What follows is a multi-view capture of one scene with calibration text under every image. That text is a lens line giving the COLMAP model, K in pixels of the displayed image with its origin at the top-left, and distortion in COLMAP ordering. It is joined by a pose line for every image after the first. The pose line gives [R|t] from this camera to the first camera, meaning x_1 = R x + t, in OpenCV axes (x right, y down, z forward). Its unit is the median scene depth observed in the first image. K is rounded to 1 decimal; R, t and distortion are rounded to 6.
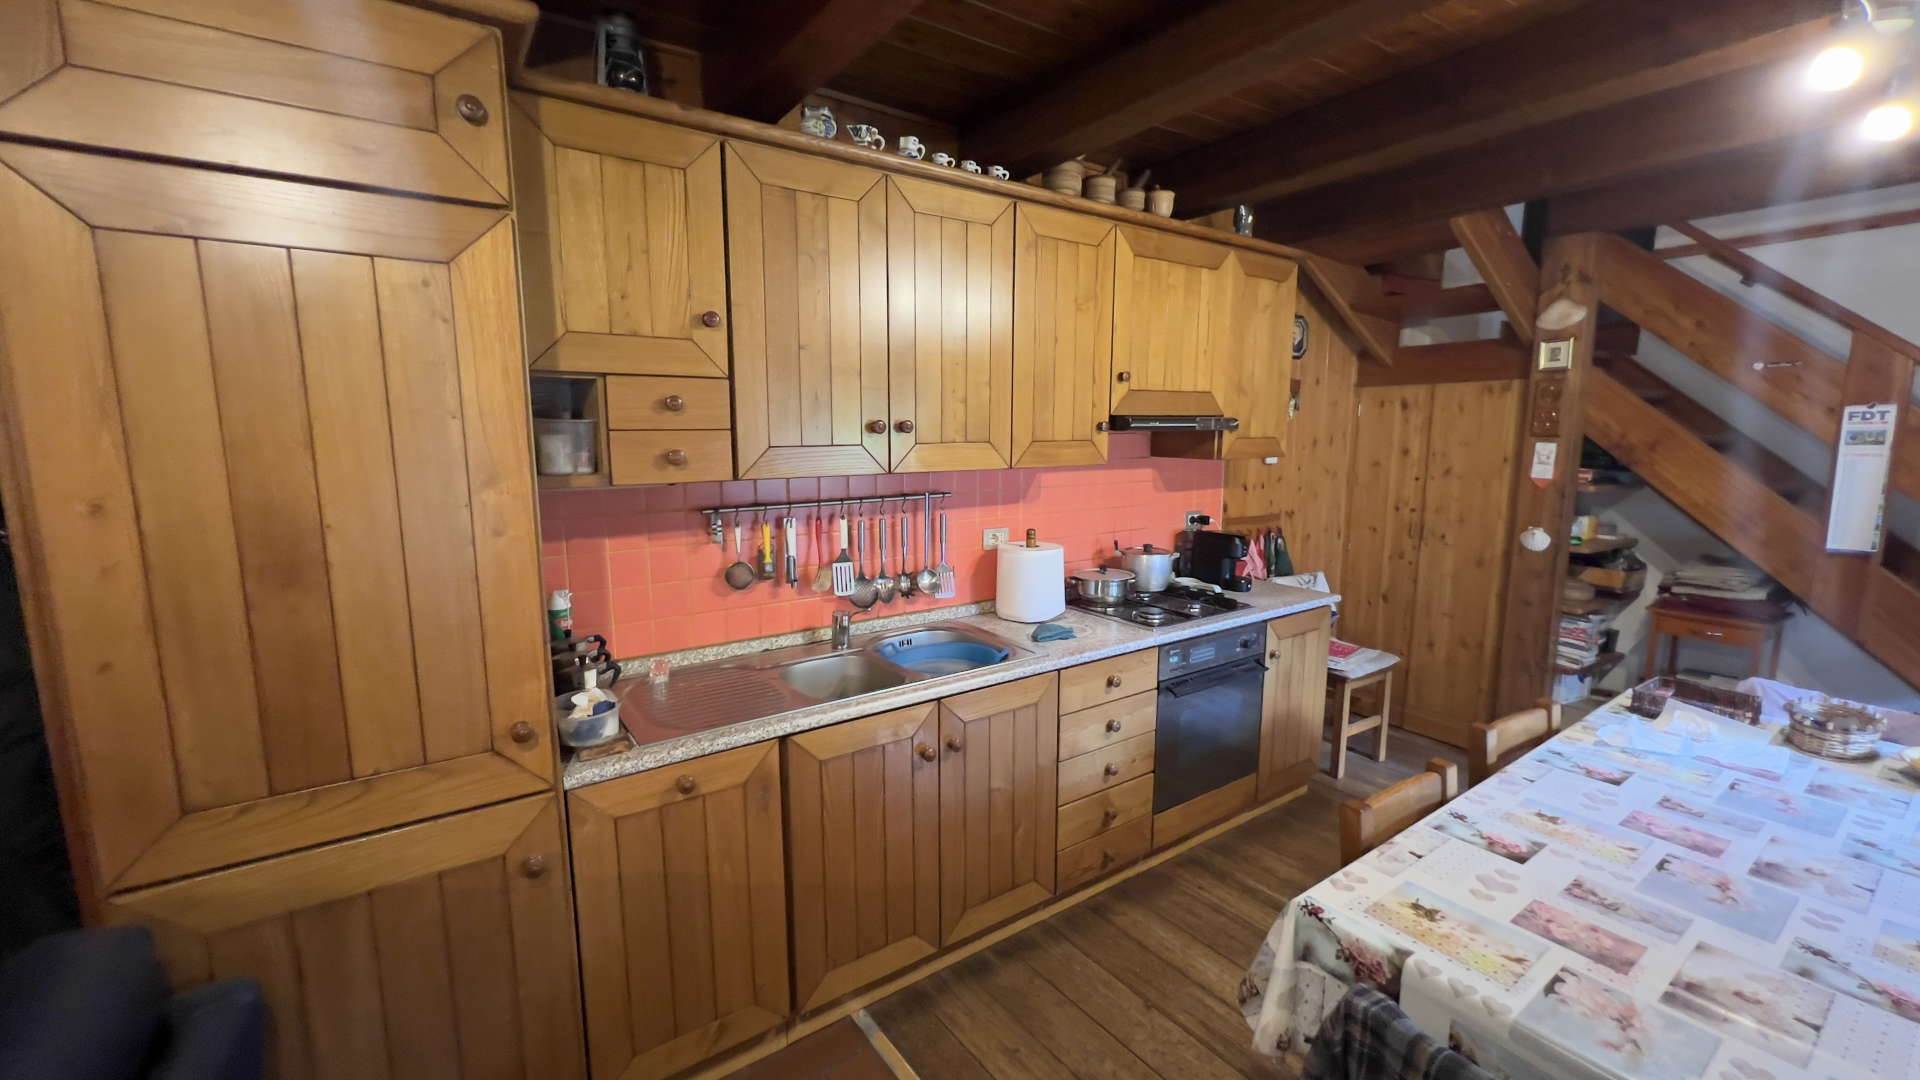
lens RADIAL K [[767.2, 0, 962.3], [0, 767.2, 543.5], [0, 0, 1]] dist [-0.002031, -0.000114]
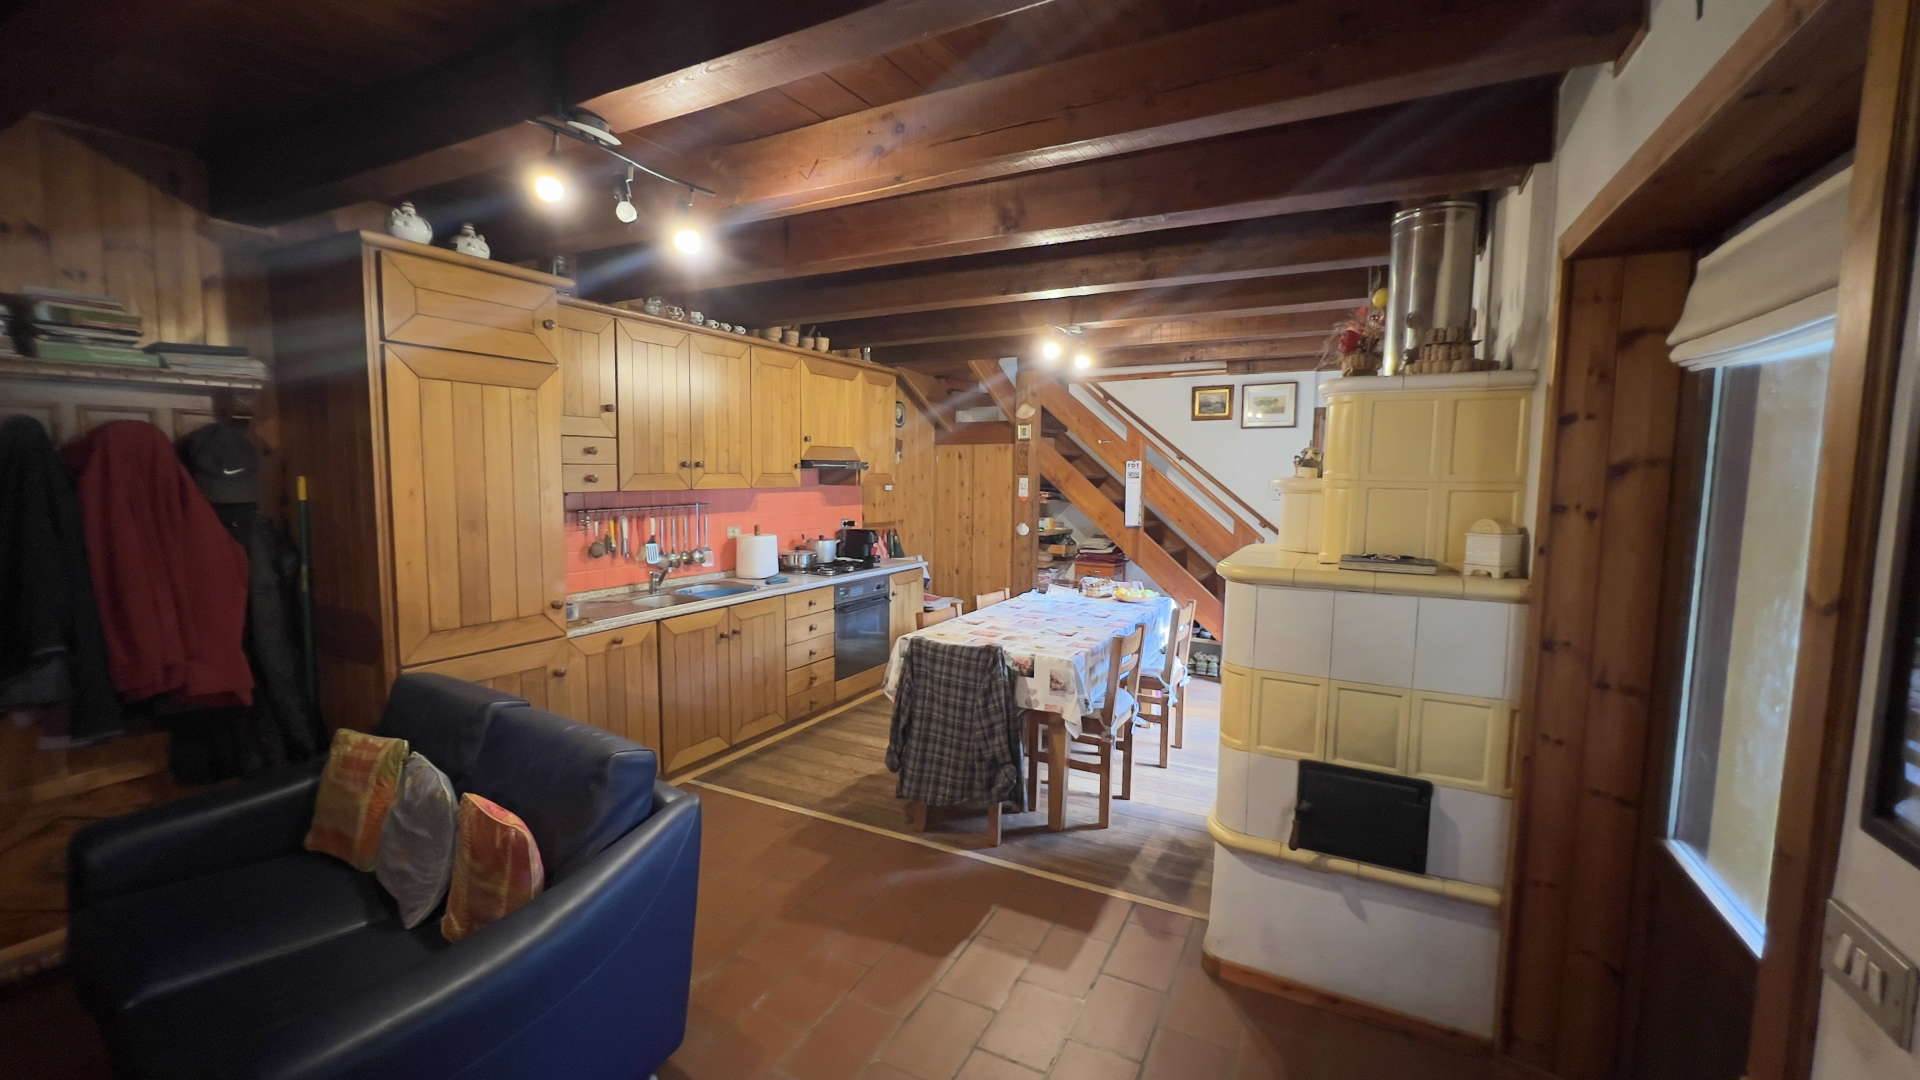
lens RADIAL K [[767.2, 0, 962.3], [0, 767.2, 543.5], [0, 0, 1]] dist [-0.002031, -0.000114]
pose [[0.892858, -0.032317, 0.449176, -0.265166], [0.056483, 0.997582, -0.040502, 0.114765], [-0.446781, 0.061533, 0.892525, -0.712560]]
